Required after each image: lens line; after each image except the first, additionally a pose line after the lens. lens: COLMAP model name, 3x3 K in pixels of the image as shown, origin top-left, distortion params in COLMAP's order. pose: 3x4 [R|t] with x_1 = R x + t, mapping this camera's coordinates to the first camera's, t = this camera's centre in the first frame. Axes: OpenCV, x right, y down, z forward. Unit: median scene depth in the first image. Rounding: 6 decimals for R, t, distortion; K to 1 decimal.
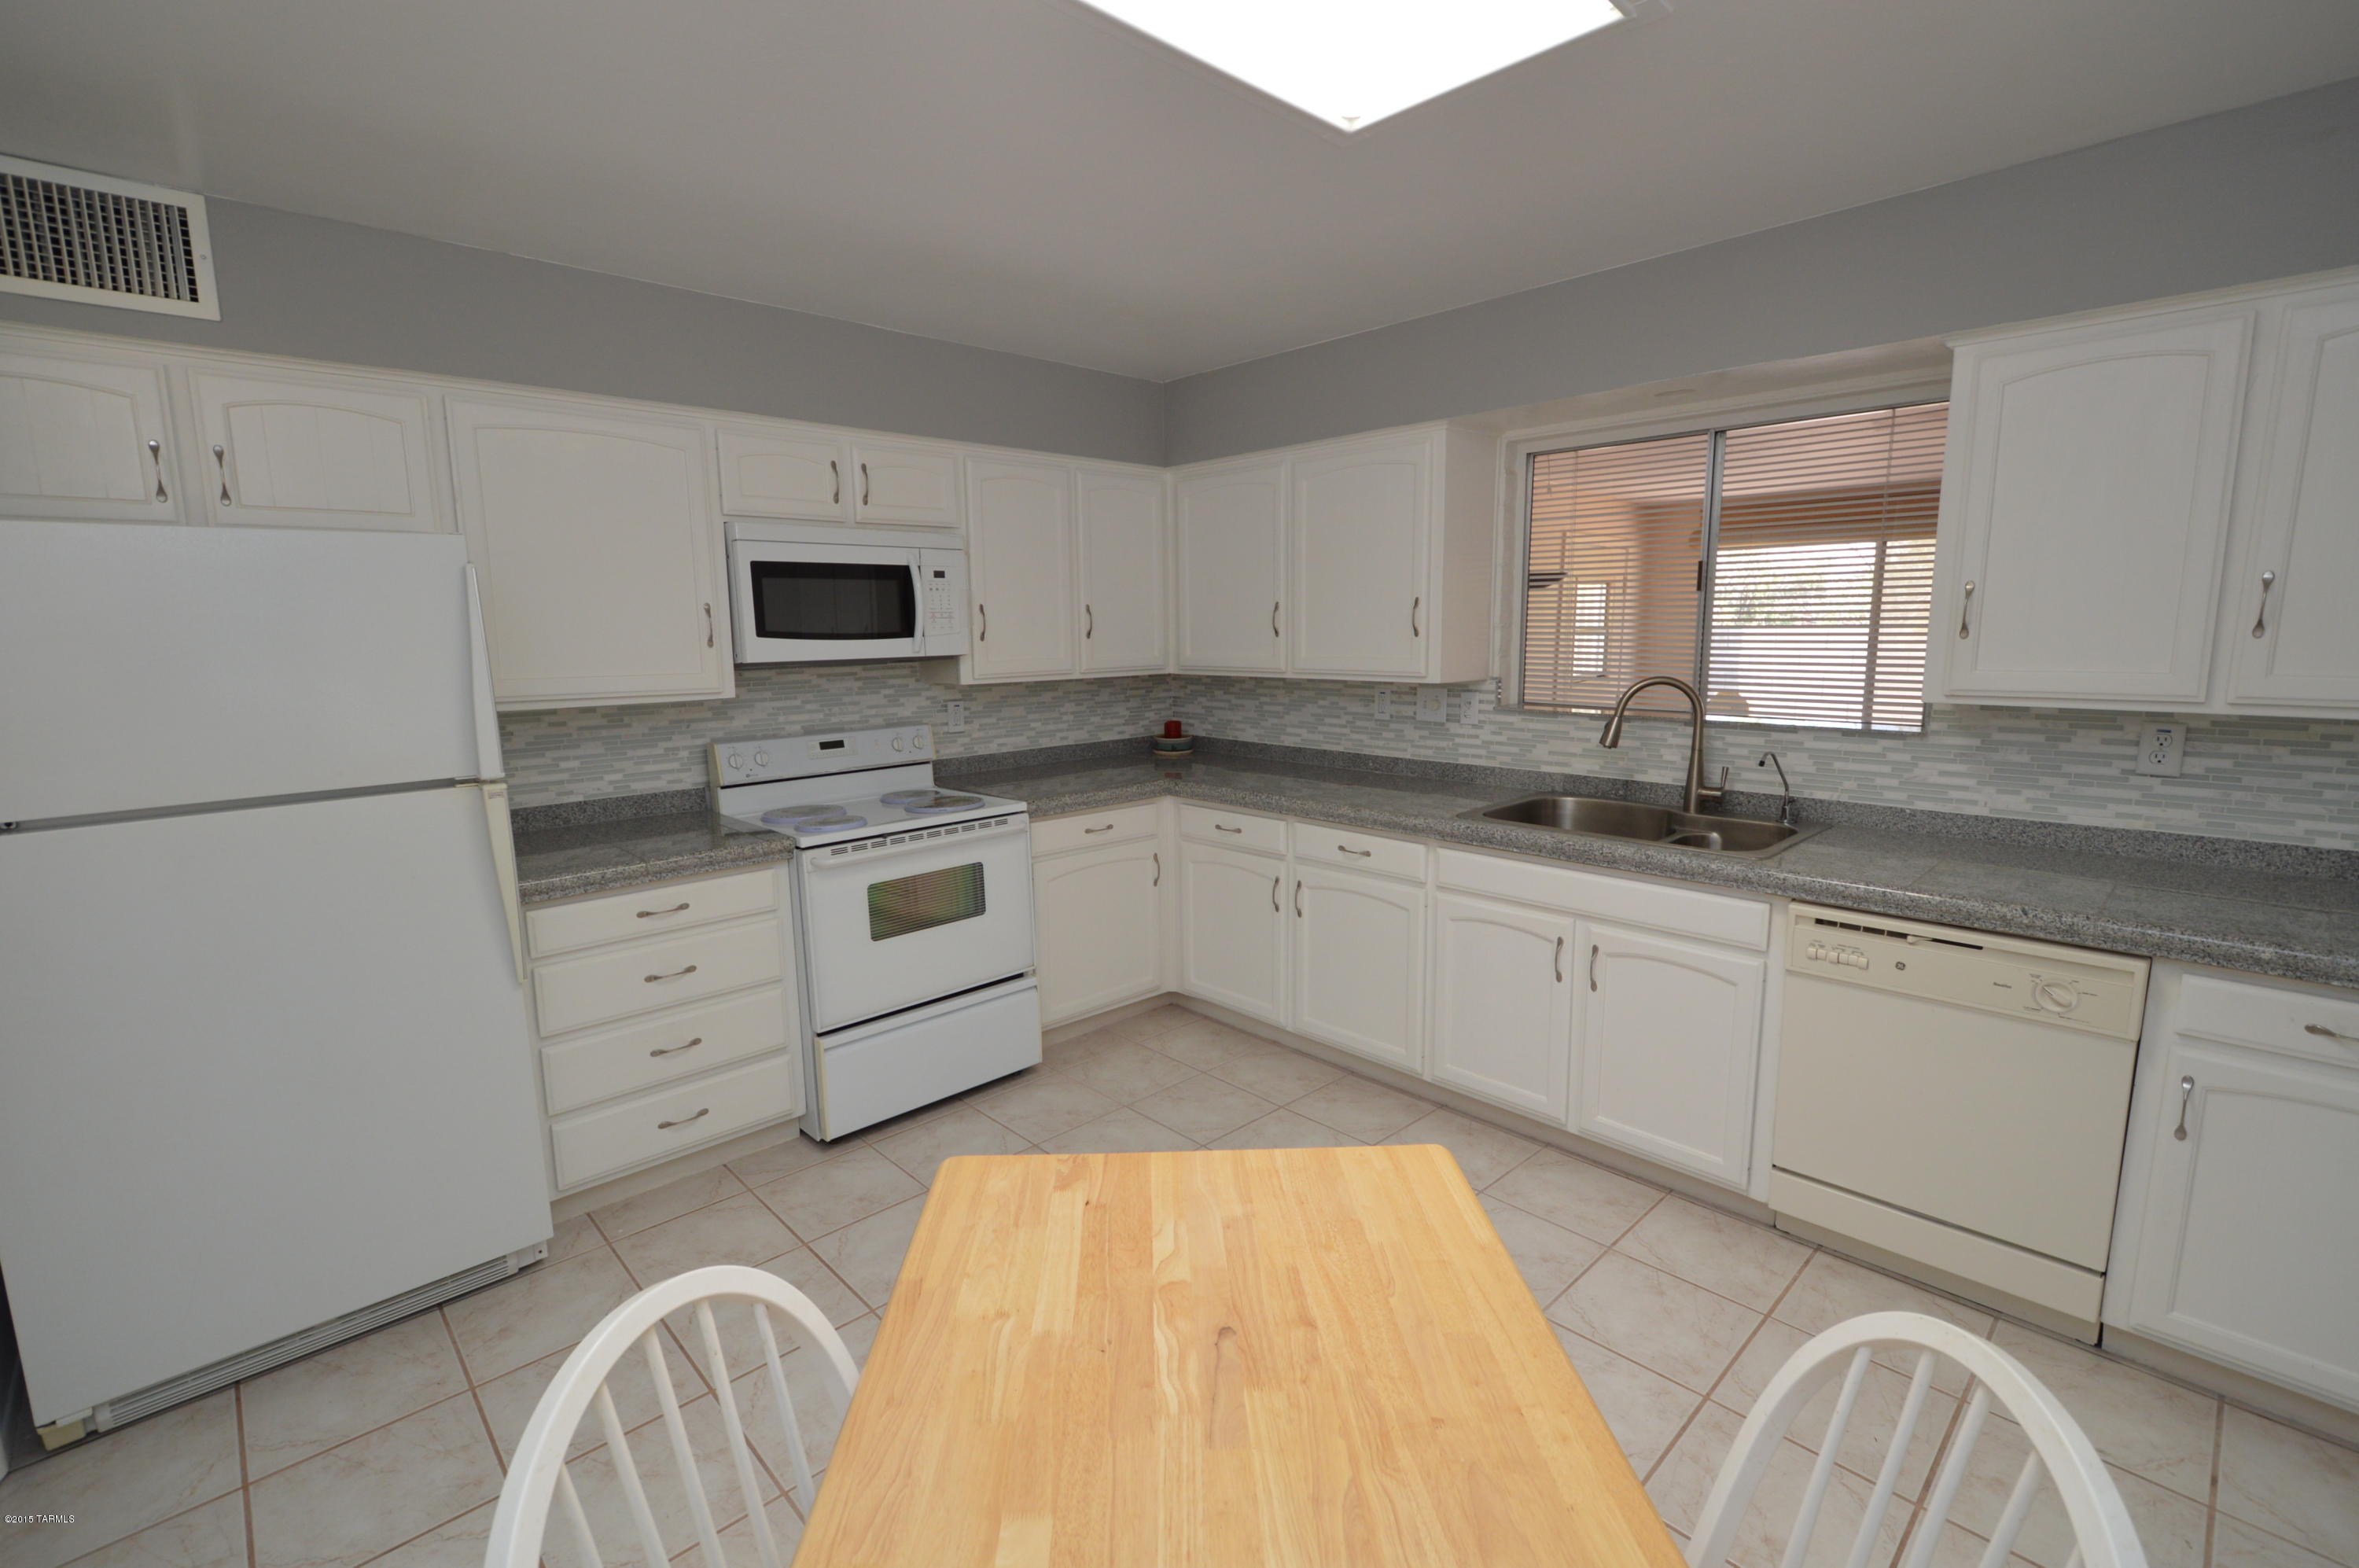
lens RADIAL K [[1032.0, 0, 1178.2], [0, 1032.0, 784.7], [0, 0, 1]] dist [-0.004830, -0.001423]
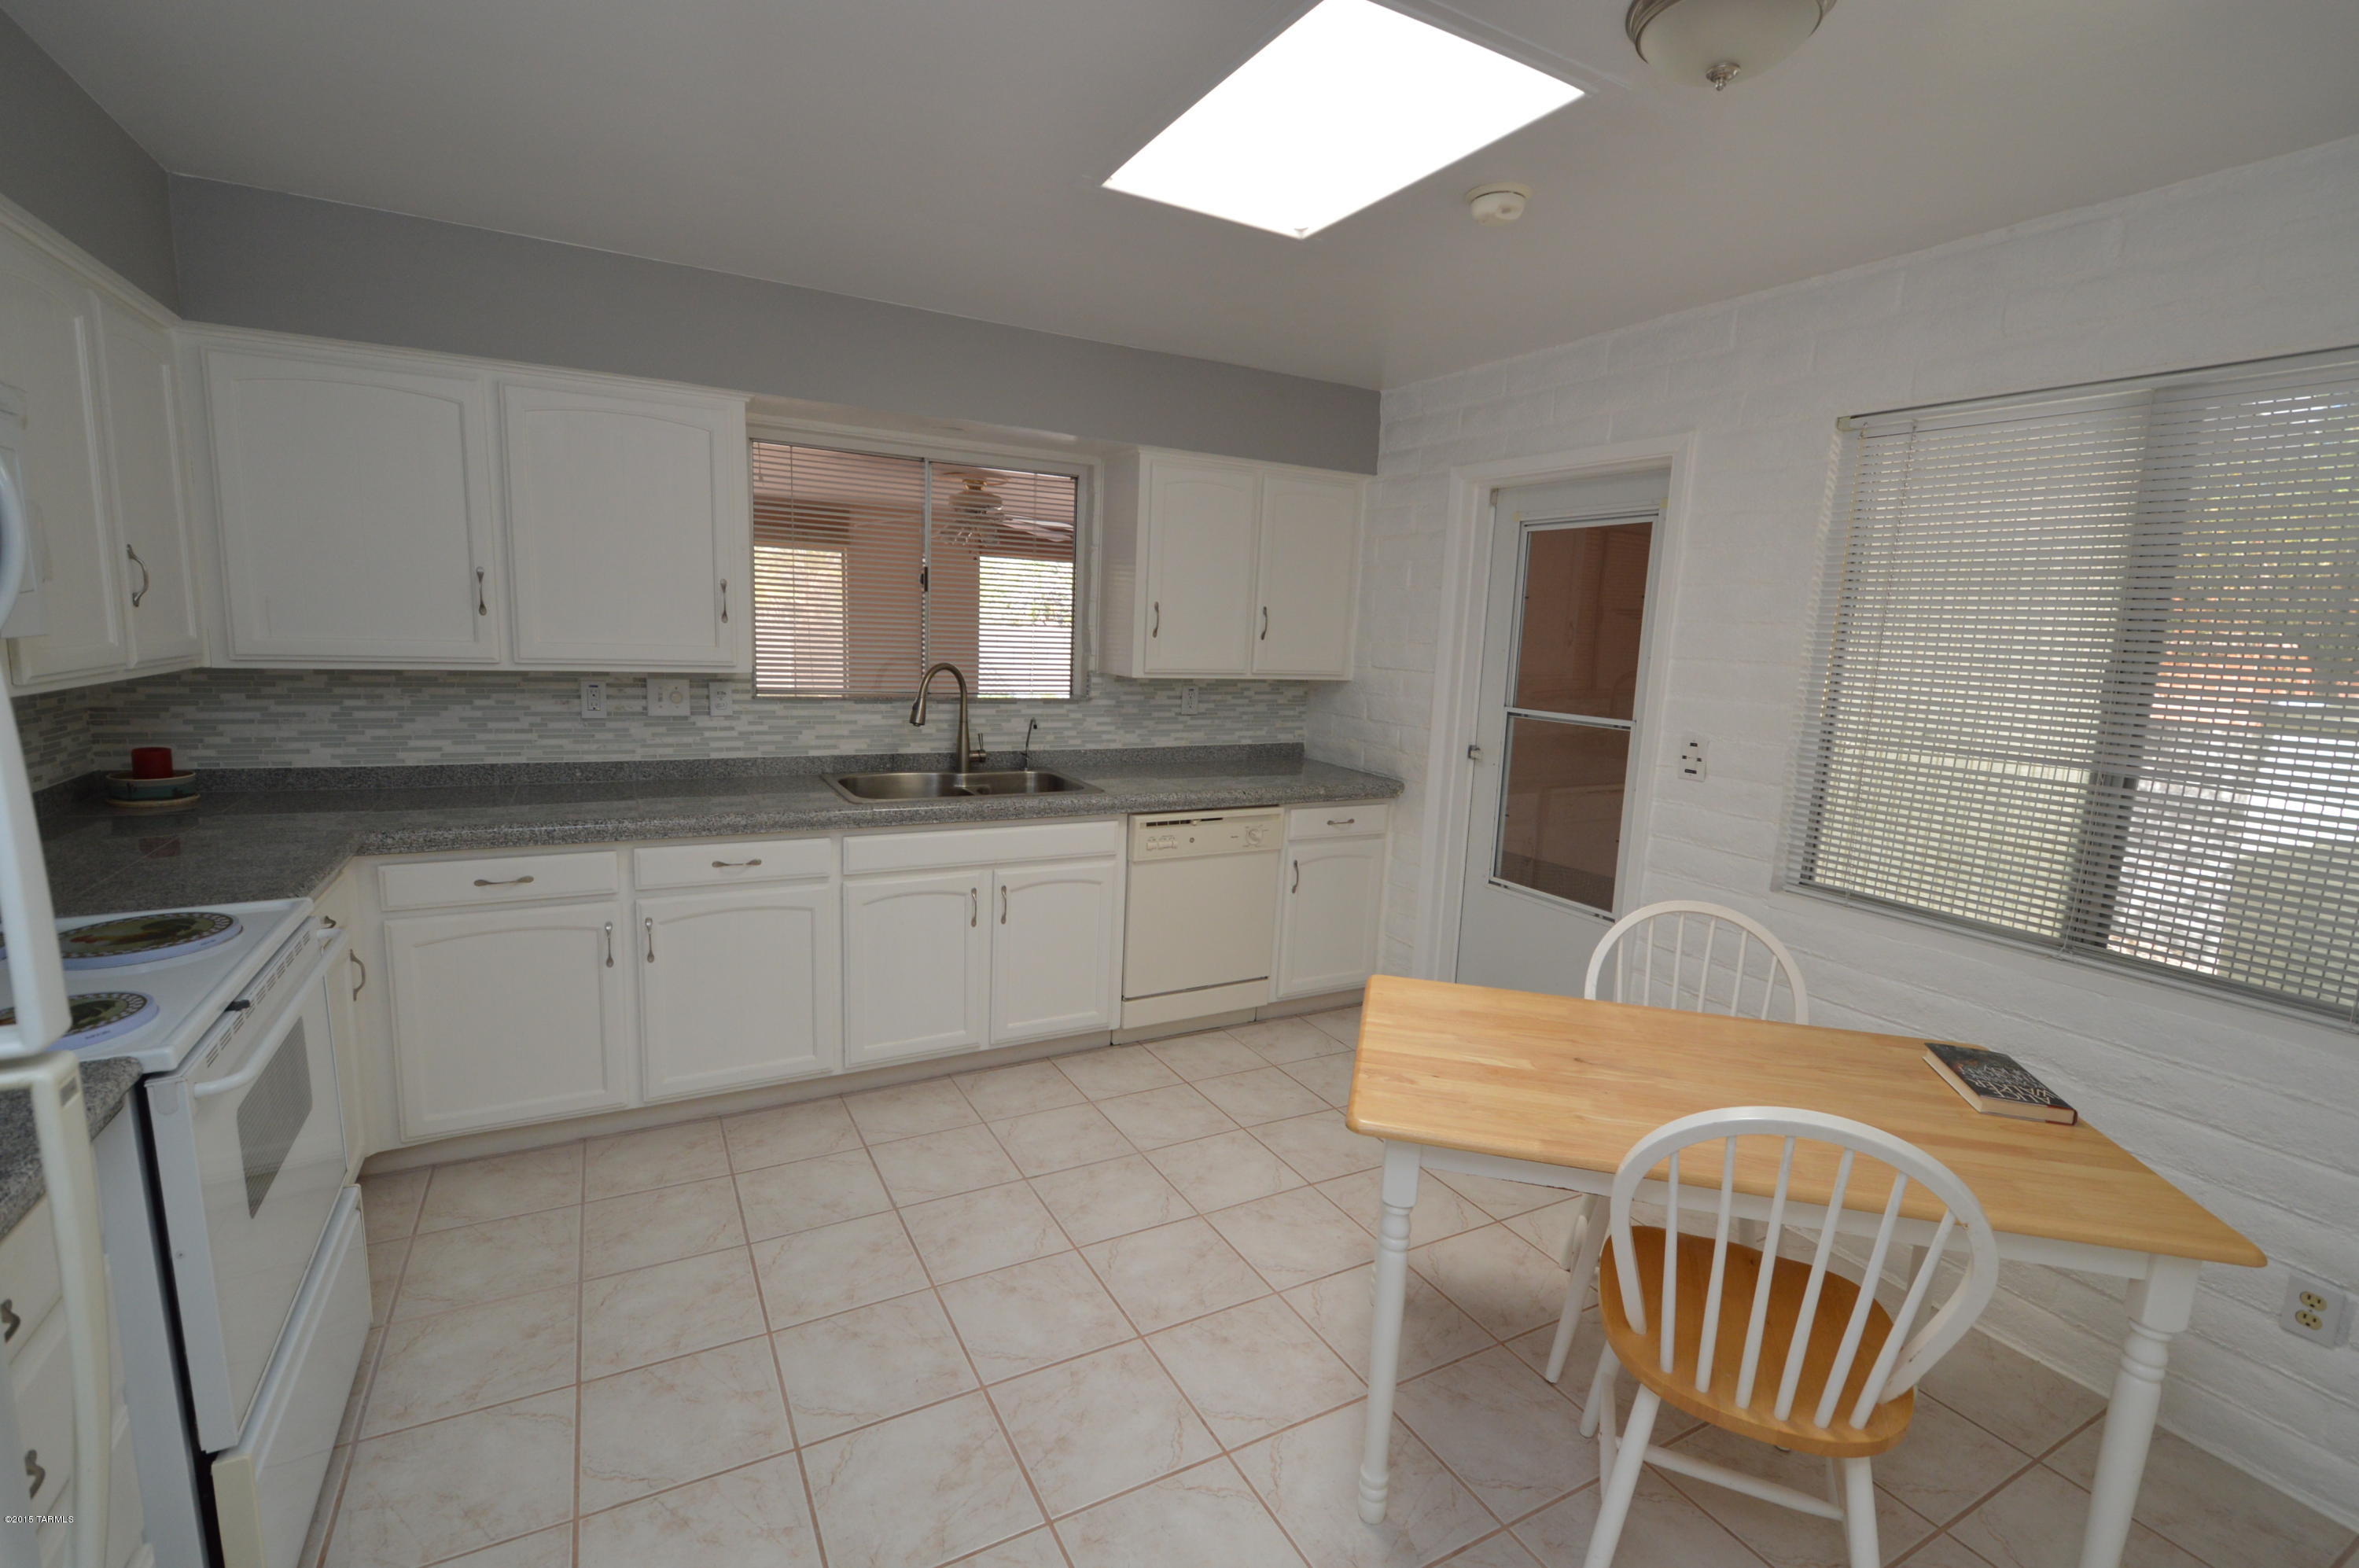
lens RADIAL K [[1032.0, 0, 1181.1], [0, 1032.0, 792.4], [0, 0, 1]] dist [-0.004830, -0.001423]
pose [[0.255385, -0.134012, 0.957507, -0.556564], [0.106309, 0.988235, 0.109959, -0.051967], [-0.960977, 0.073710, 0.266627, 0.377837]]
